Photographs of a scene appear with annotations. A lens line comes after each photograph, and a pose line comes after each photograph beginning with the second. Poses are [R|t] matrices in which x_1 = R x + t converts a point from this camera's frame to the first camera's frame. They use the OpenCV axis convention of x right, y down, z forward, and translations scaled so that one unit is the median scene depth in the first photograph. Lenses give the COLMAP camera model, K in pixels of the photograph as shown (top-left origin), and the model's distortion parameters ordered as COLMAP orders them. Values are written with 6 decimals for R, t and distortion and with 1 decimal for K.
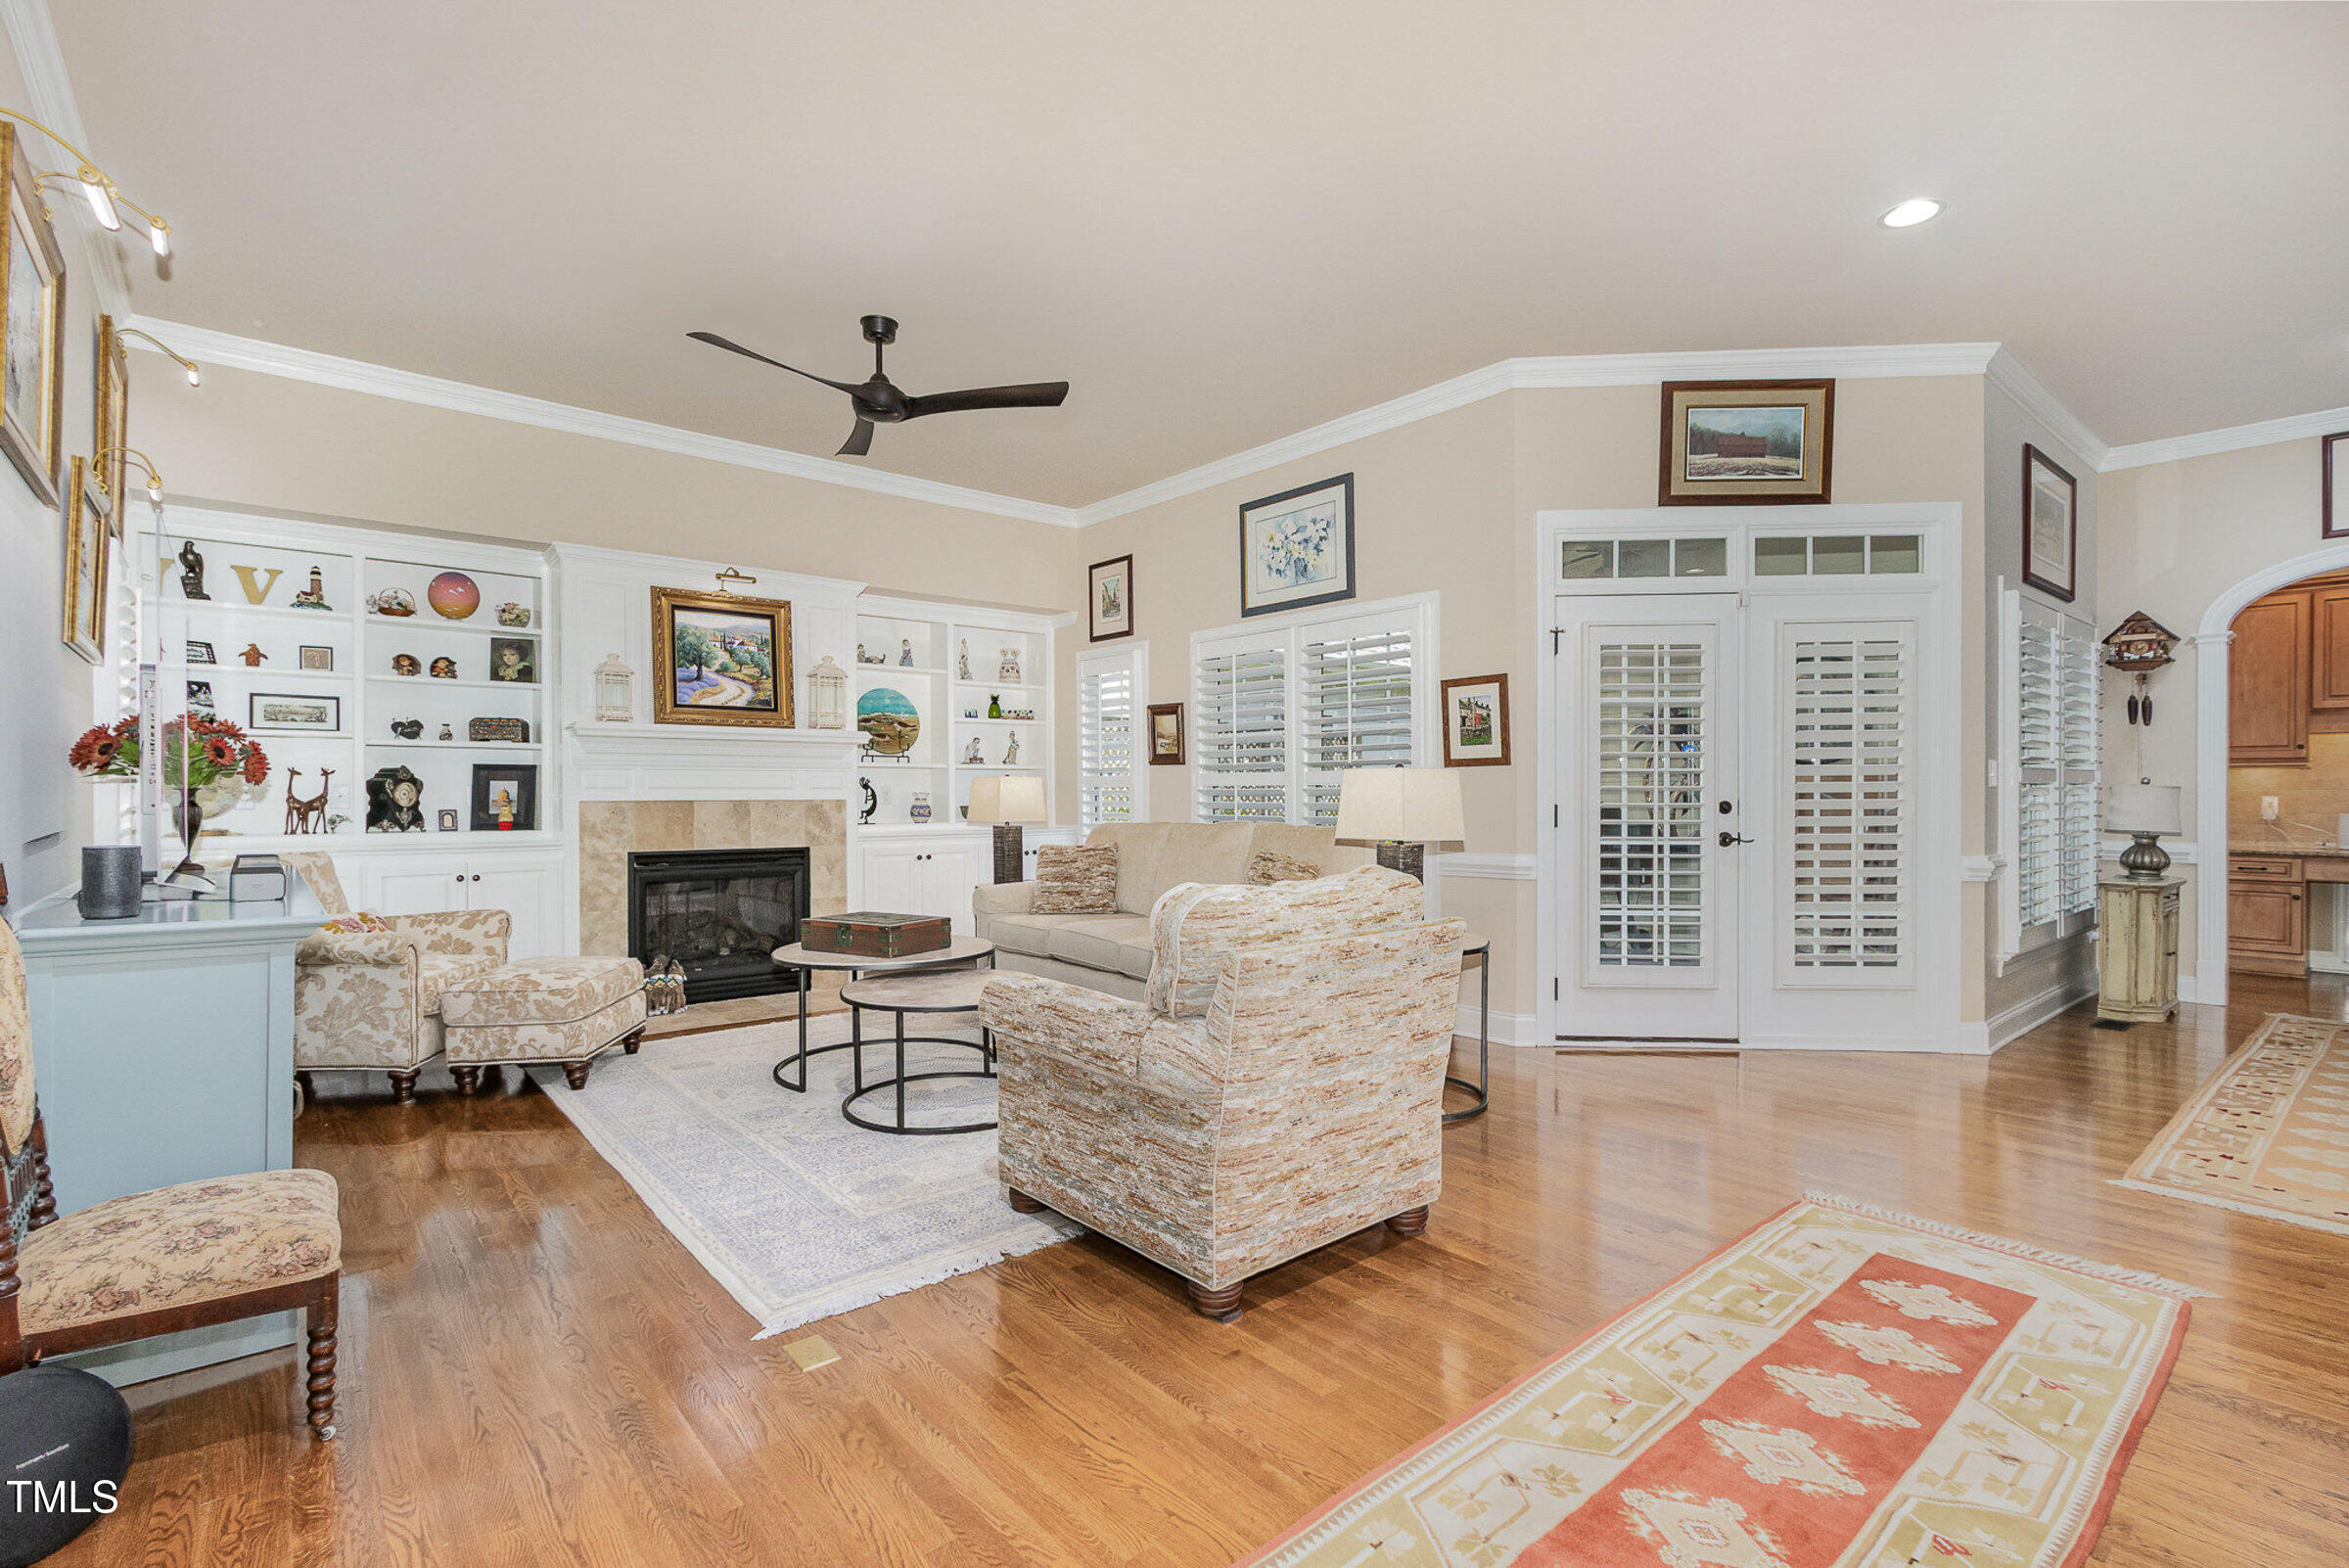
lens RADIAL K [[1067.1, 0, 1130.1], [0, 1067.1, 789.5], [0, 0, 1]] dist [-0.001896, -0.000344]
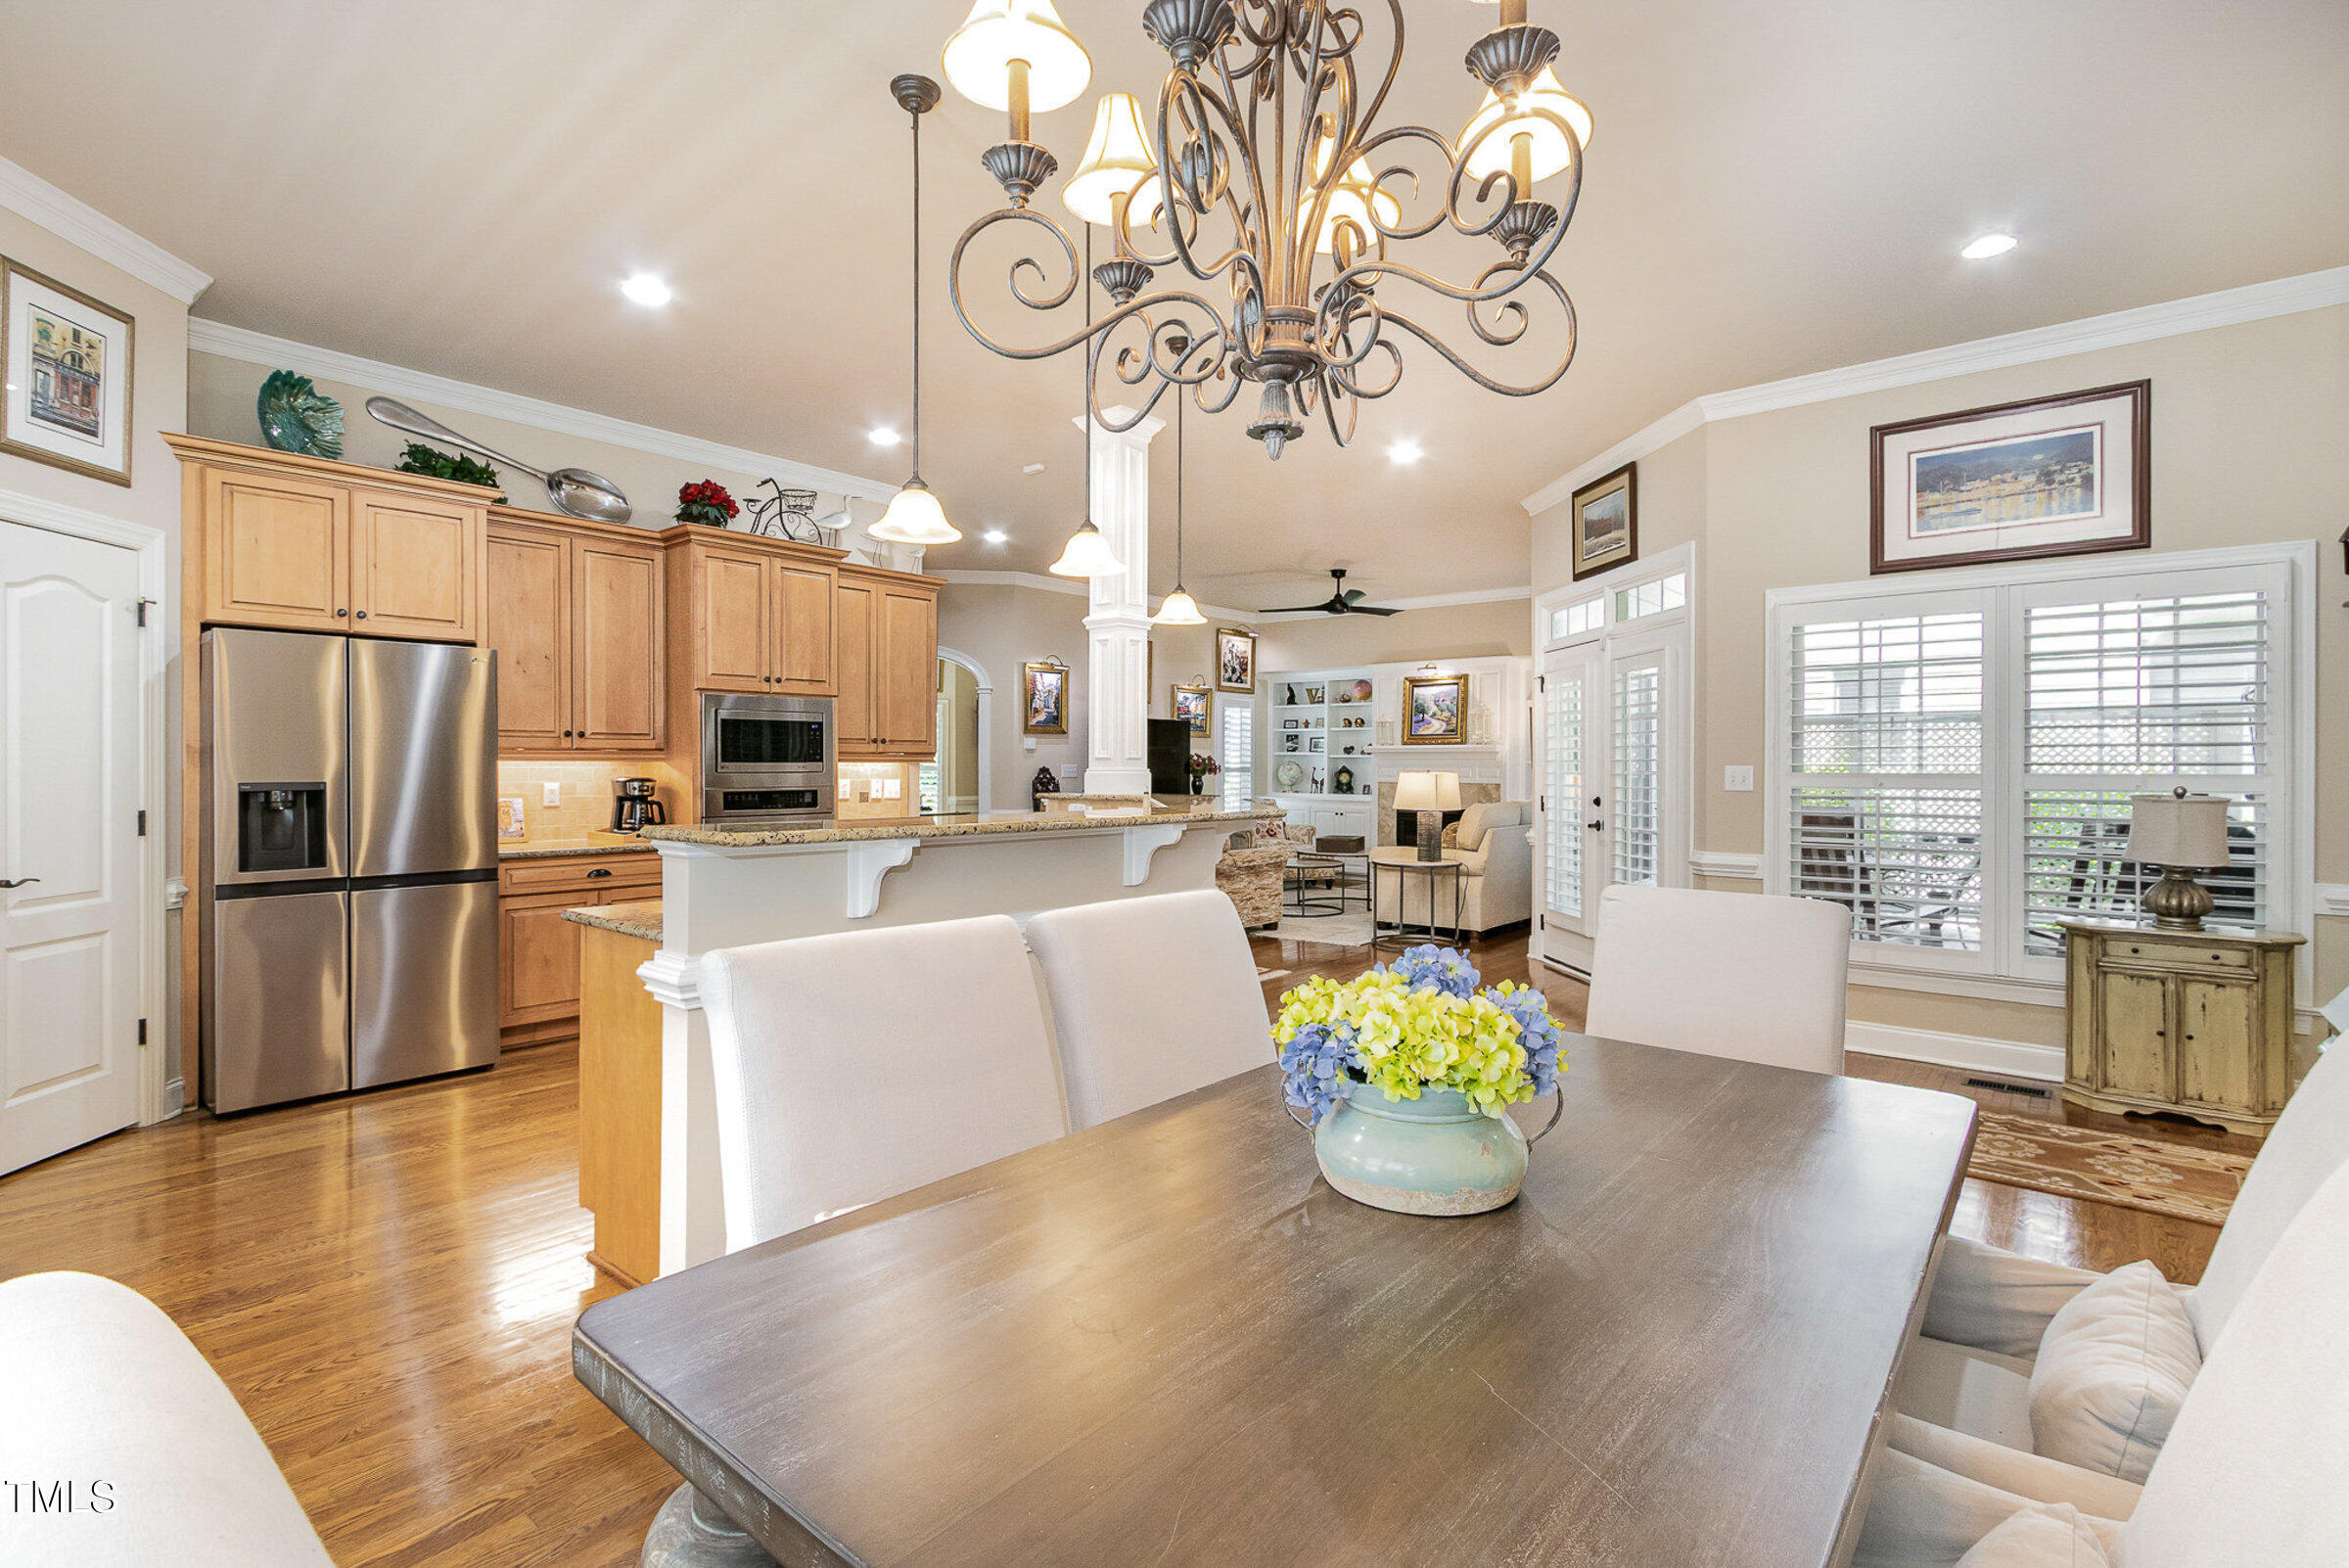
lens RADIAL K [[1080.4, 0, 1171.4], [0, 1080.4, 773.0], [0, 0, 1]] dist [0.000850, -0.000100]
pose [[0.186063, 0.005777, -0.982521, 1.522818], [-0.003760, 0.999980, 0.005168, -0.016920], [0.982531, 0.002732, 0.186081, 0.176836]]
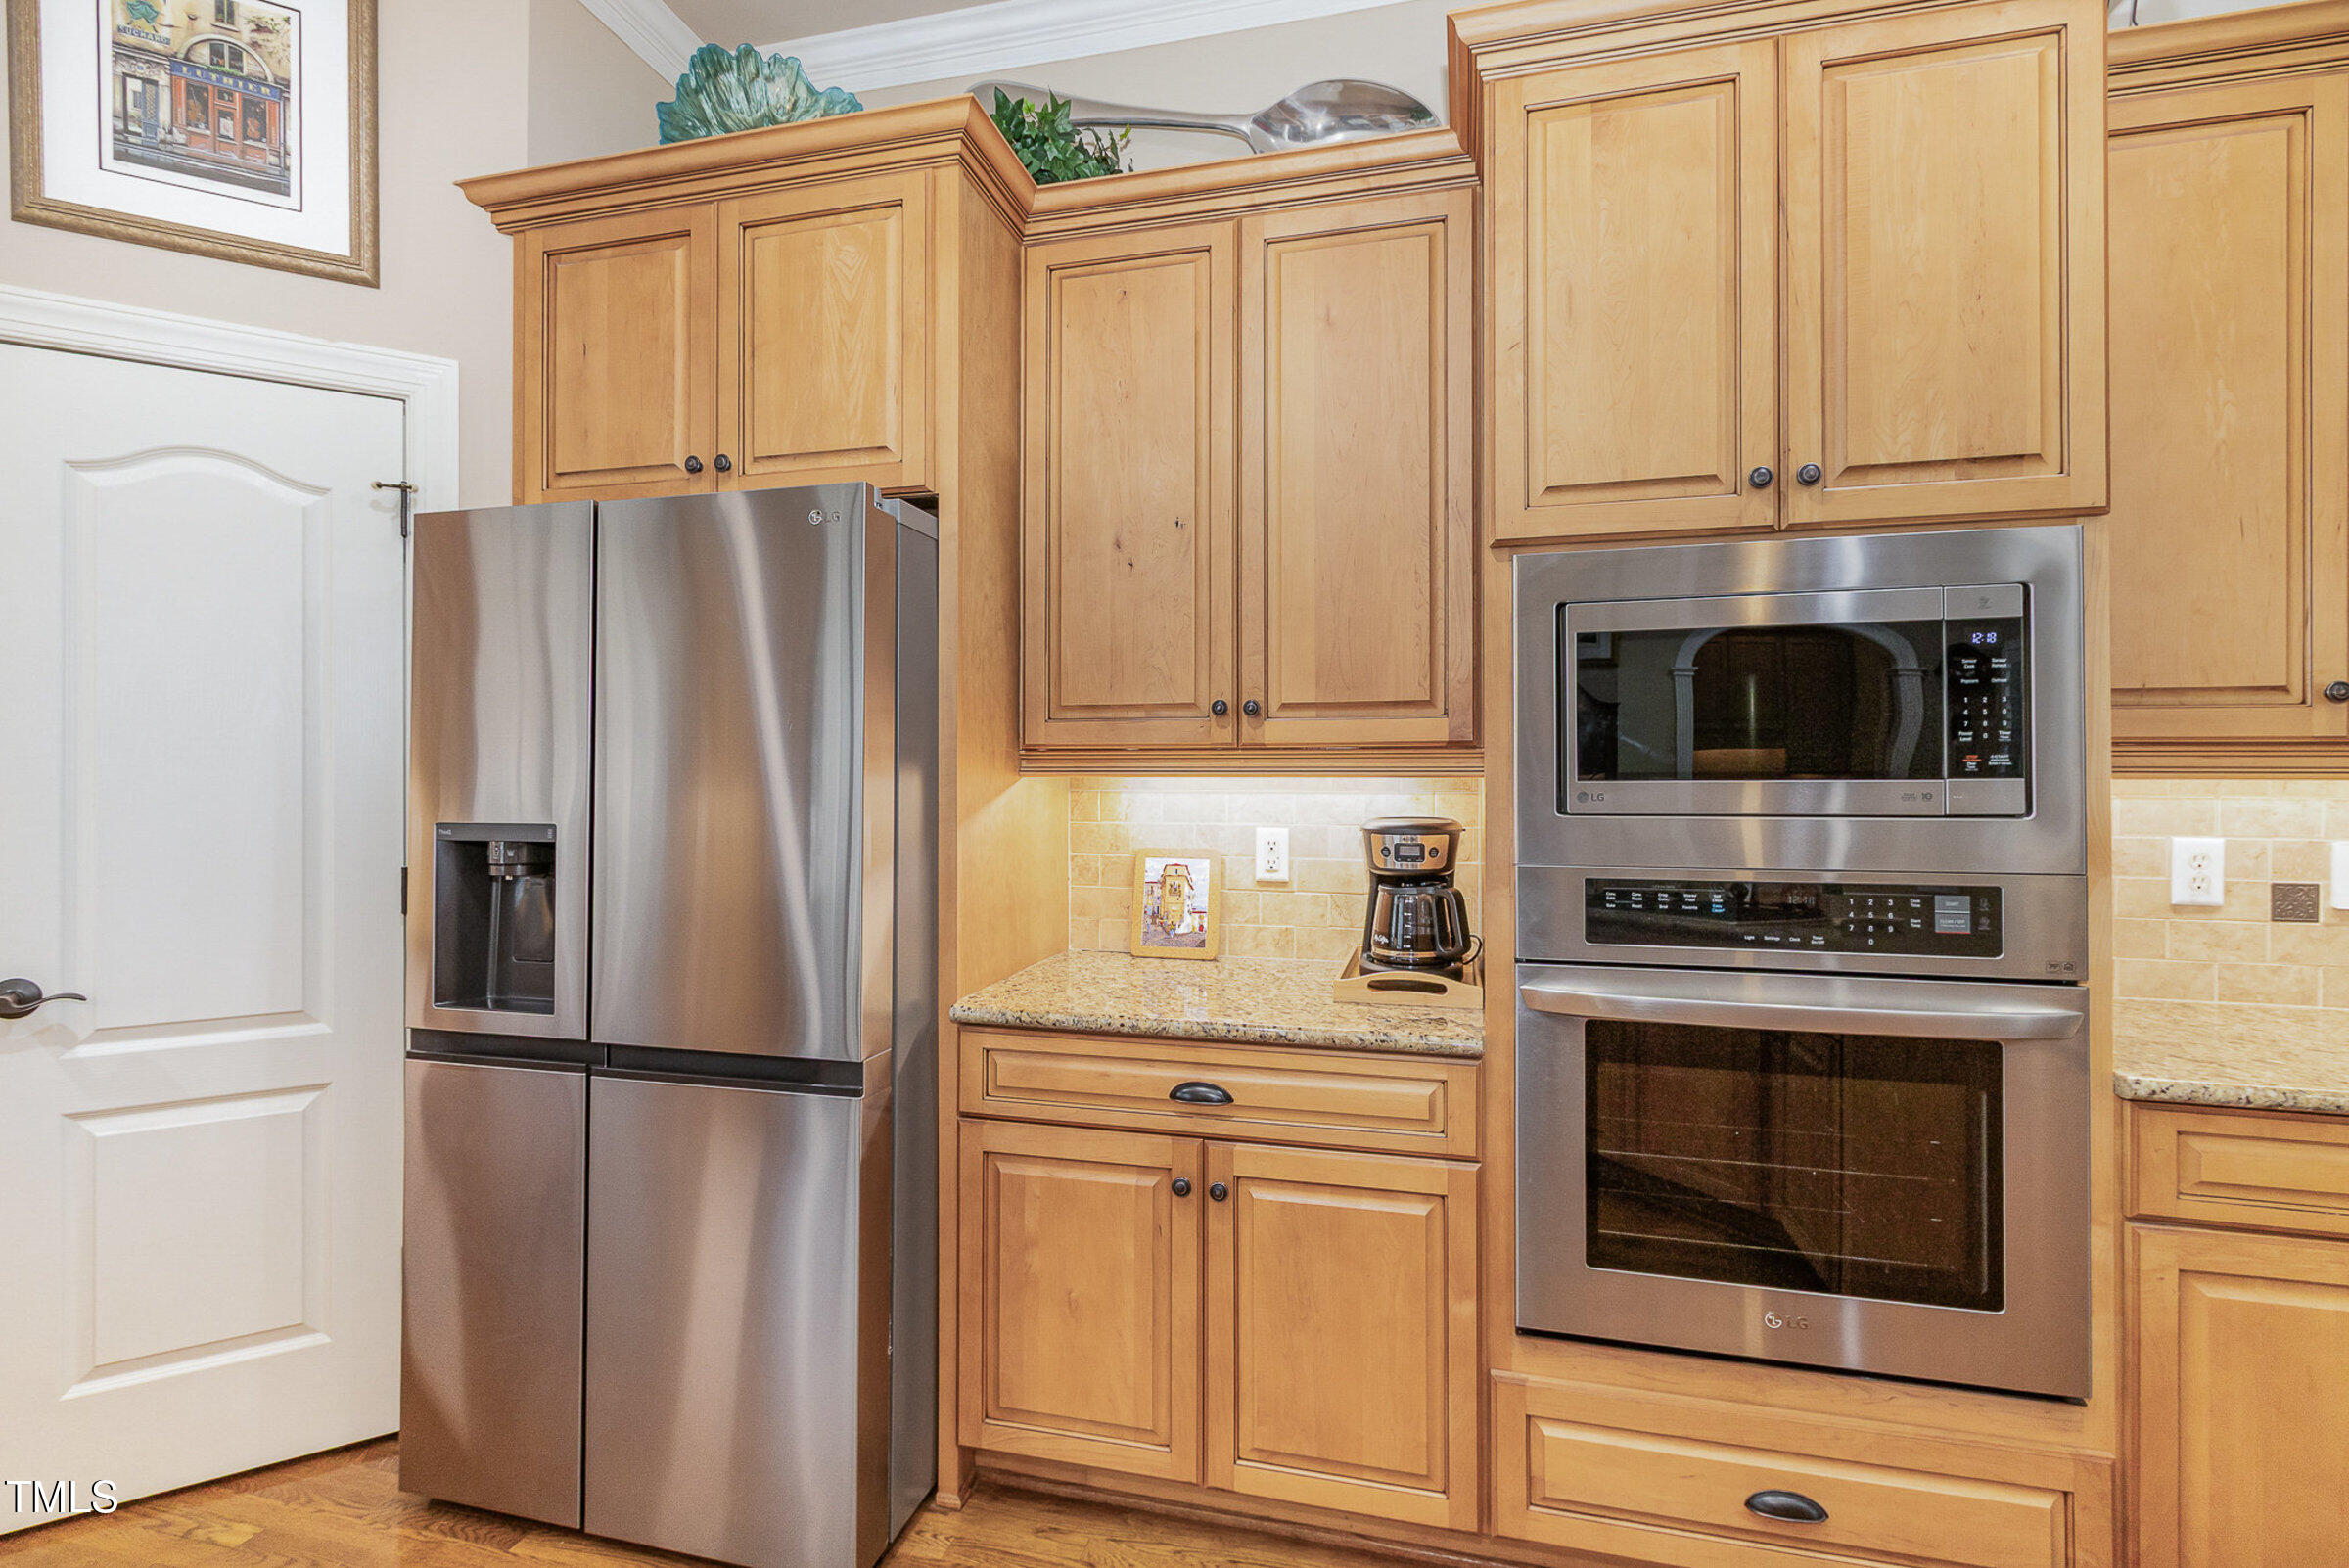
lens RADIAL K [[1080.4, 0, 1171.4], [0, 1080.4, 773.0], [0, 0, 1]] dist [0.000850, -0.000100]
pose [[-0.806726, -0.007276, -0.590880, 0.739883], [-0.005263, 0.999973, -0.005127, -0.019817], [0.590902, -0.001026, -0.806743, 0.128343]]
